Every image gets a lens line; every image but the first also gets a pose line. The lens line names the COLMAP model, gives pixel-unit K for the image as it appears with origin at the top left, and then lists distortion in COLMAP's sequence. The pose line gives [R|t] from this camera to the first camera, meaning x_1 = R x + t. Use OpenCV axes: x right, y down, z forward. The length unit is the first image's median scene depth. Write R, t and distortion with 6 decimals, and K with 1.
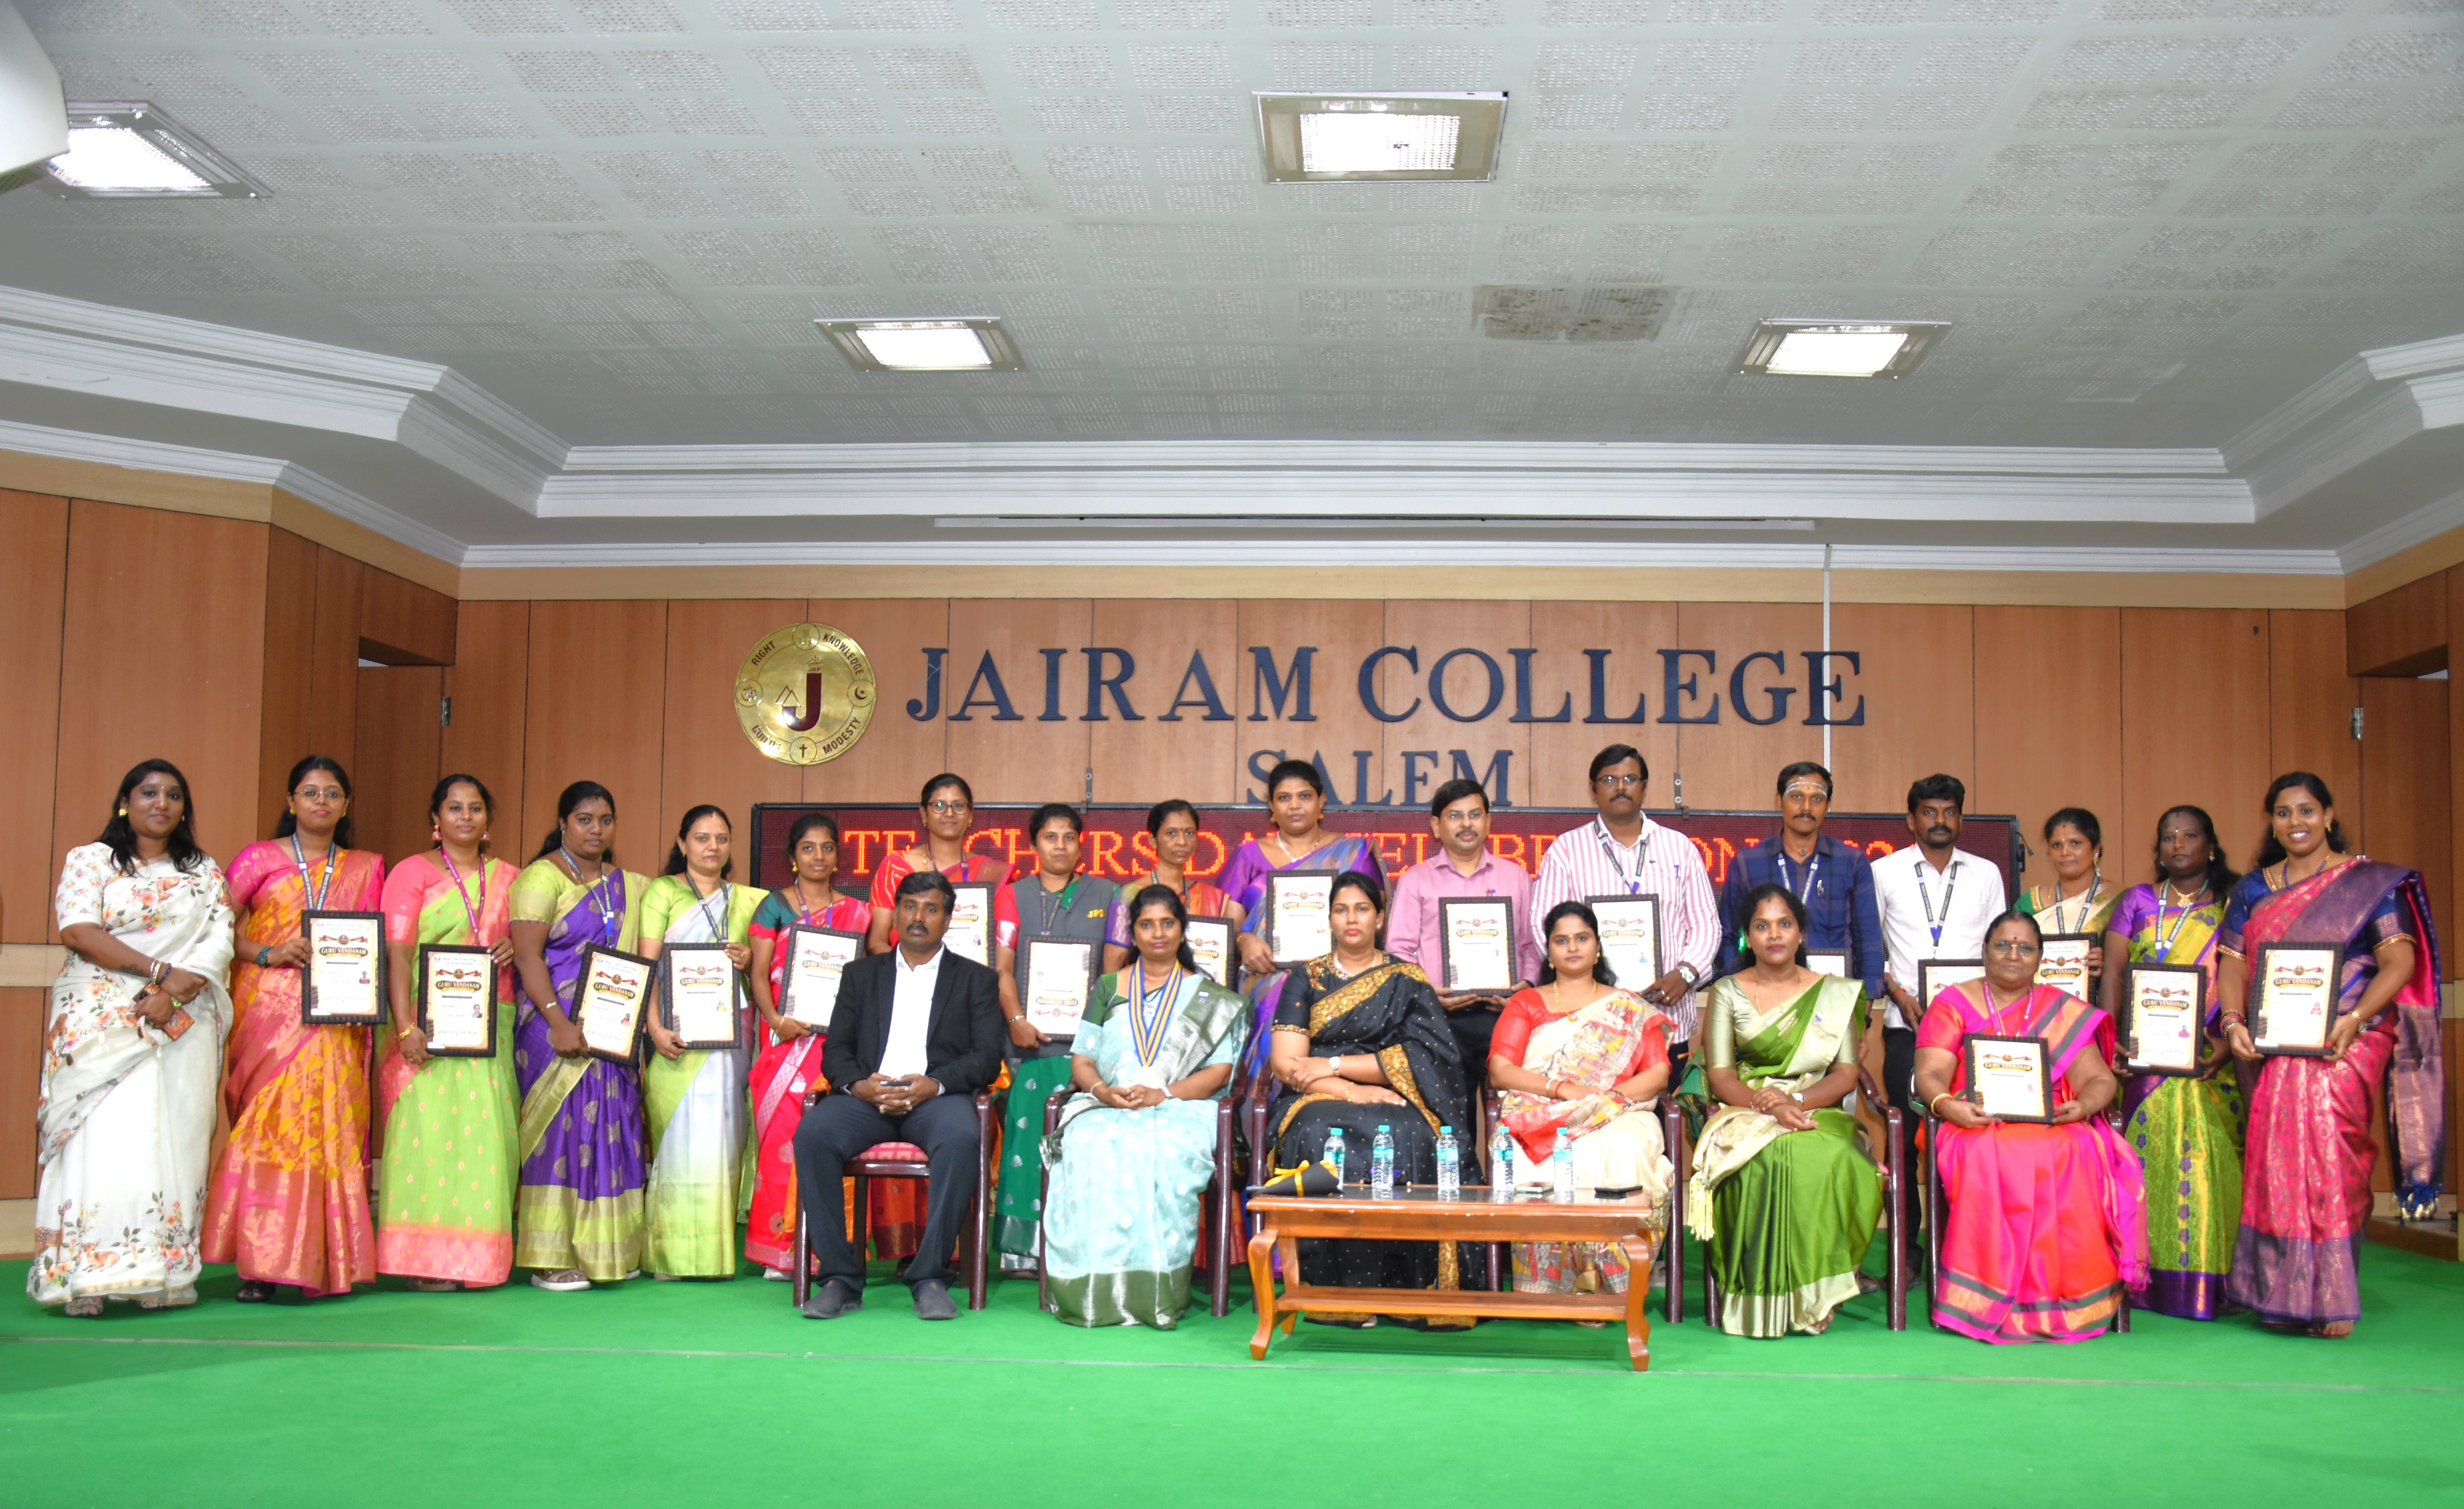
lens RADIAL K [[2211.4, 0, 1250.0], [0, 2211.4, 847.1], [0, 0, 1]] dist [-0.068369, 0.102779]
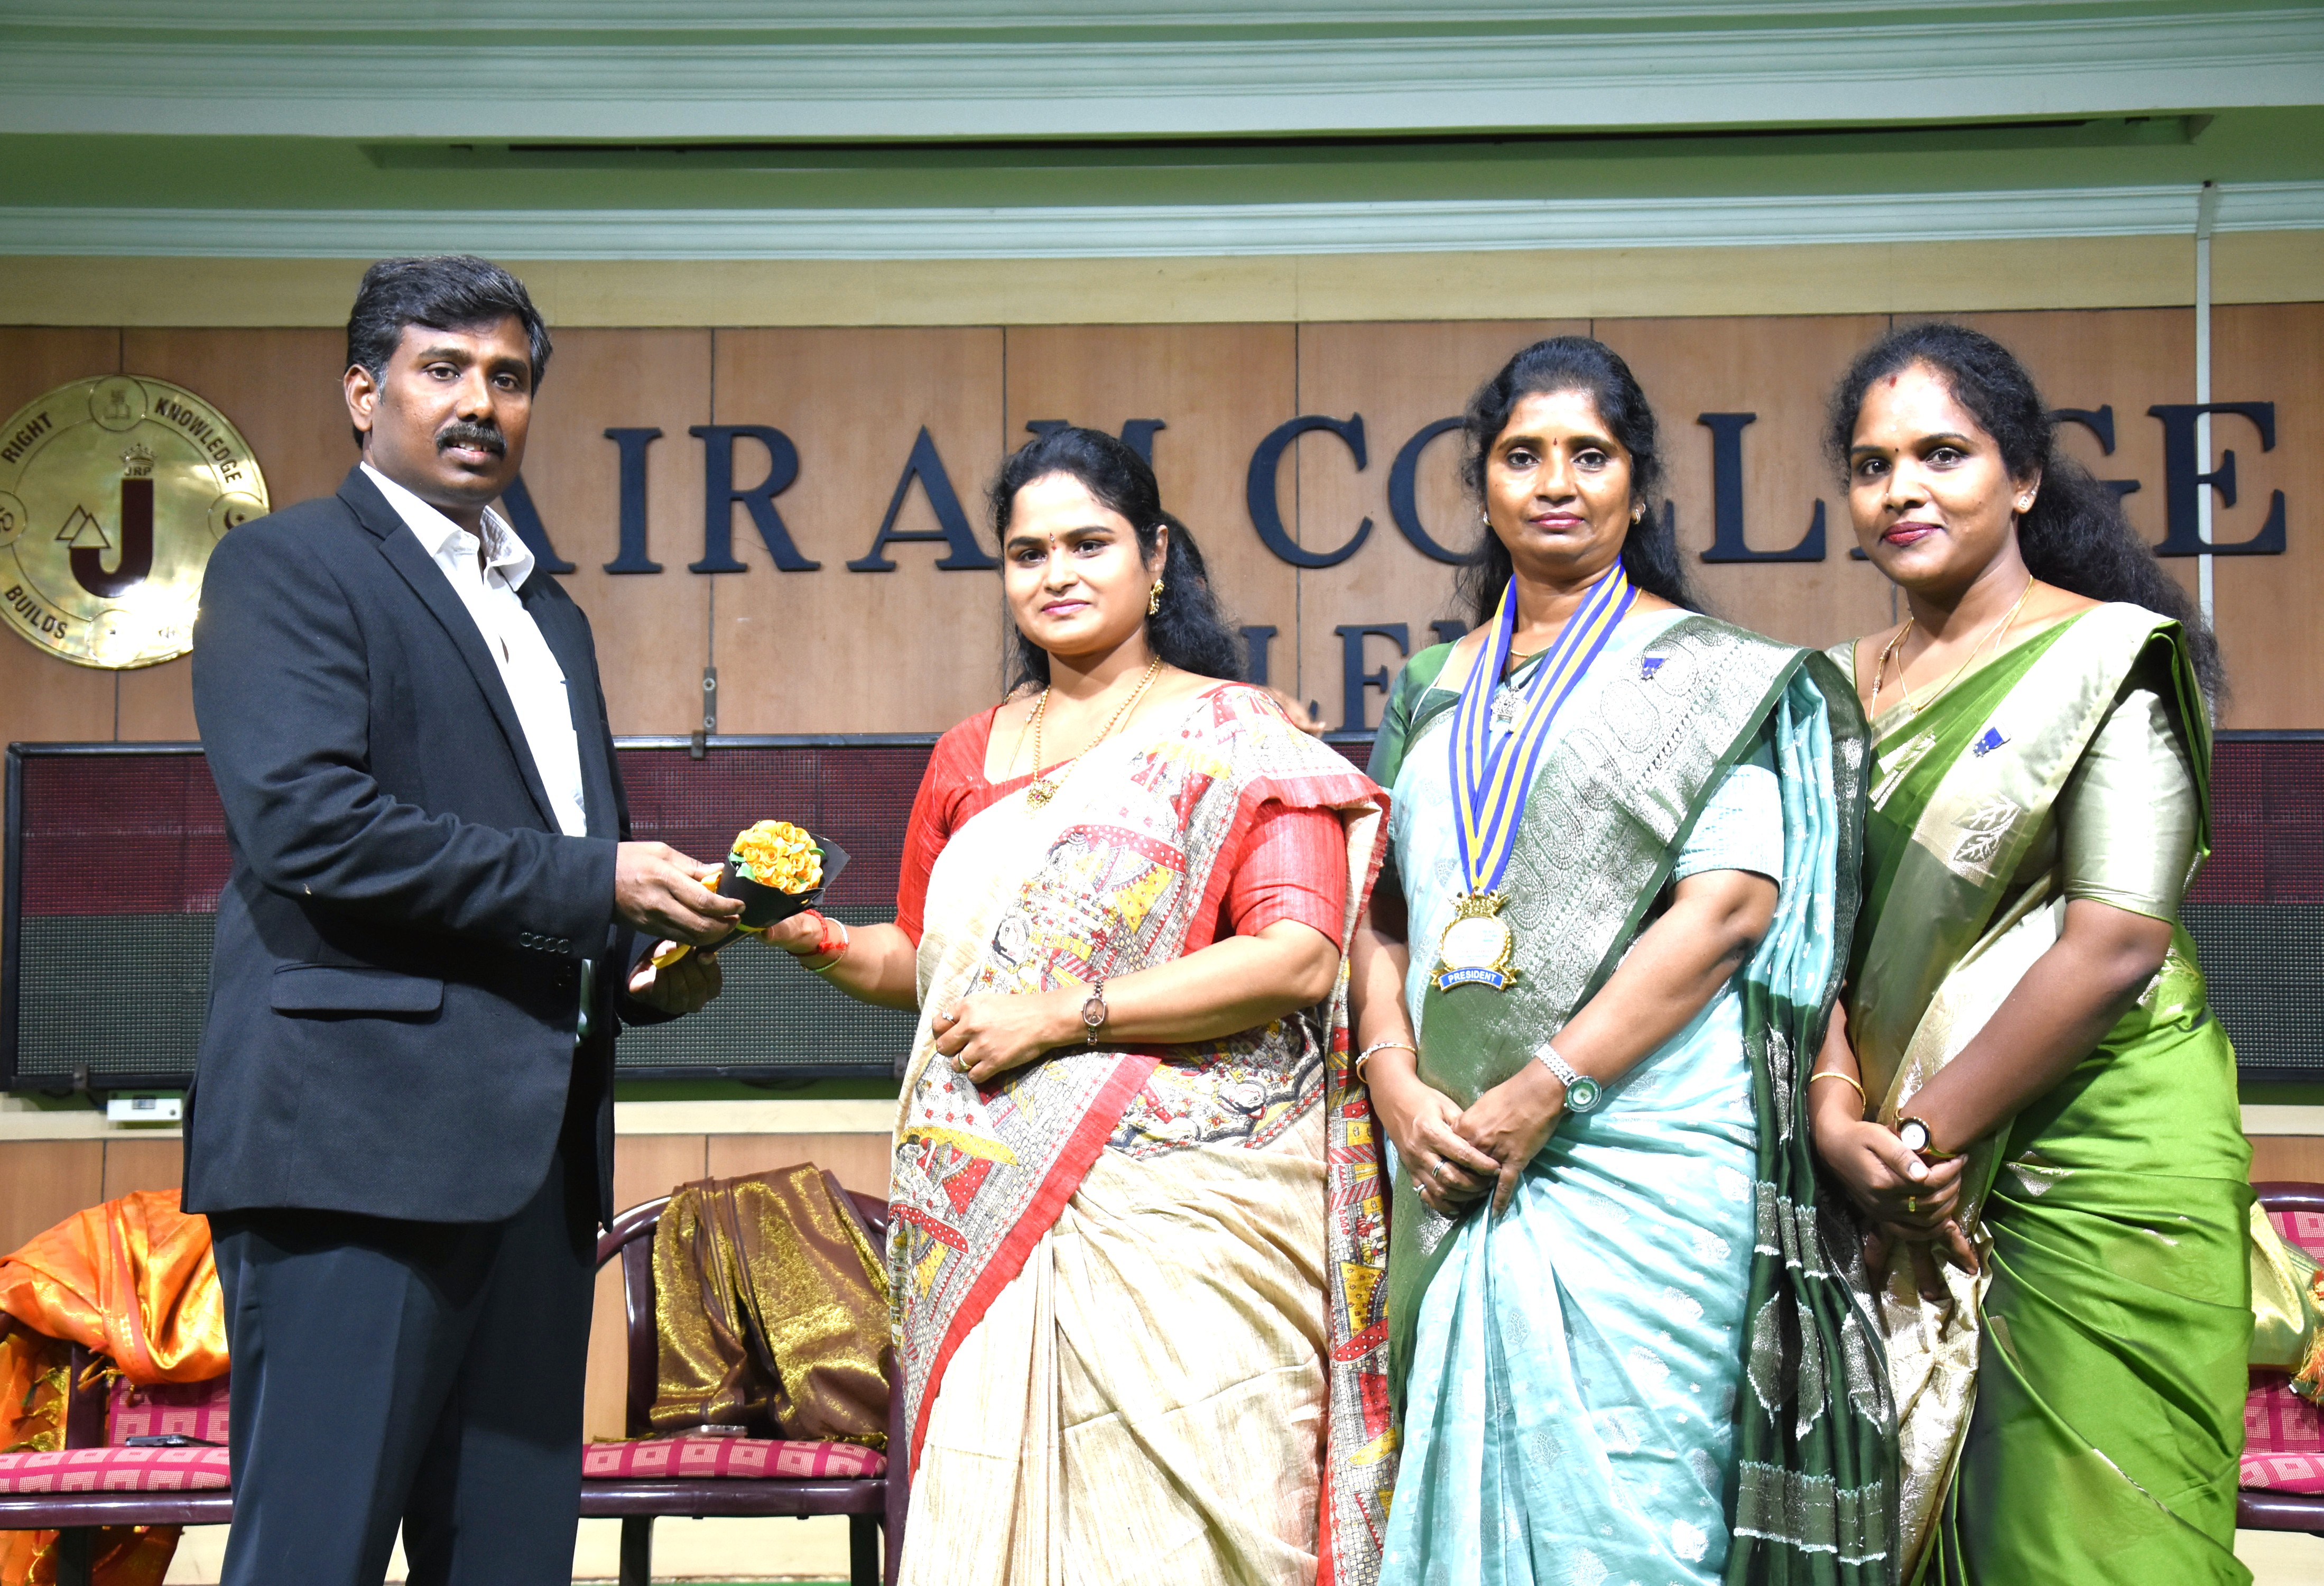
lens RADIAL K [[3675.4, 0, 1157.4], [0, 3675.4, 801.5], [0, 0, 1]] dist [0.248382, 0.000000]
pose [[0.999563, -0.012691, 0.026712, 0.005450], [0.013581, 0.999349, -0.033412, 0.023678], [-0.026270, 0.033760, 0.999085, 0.169036]]
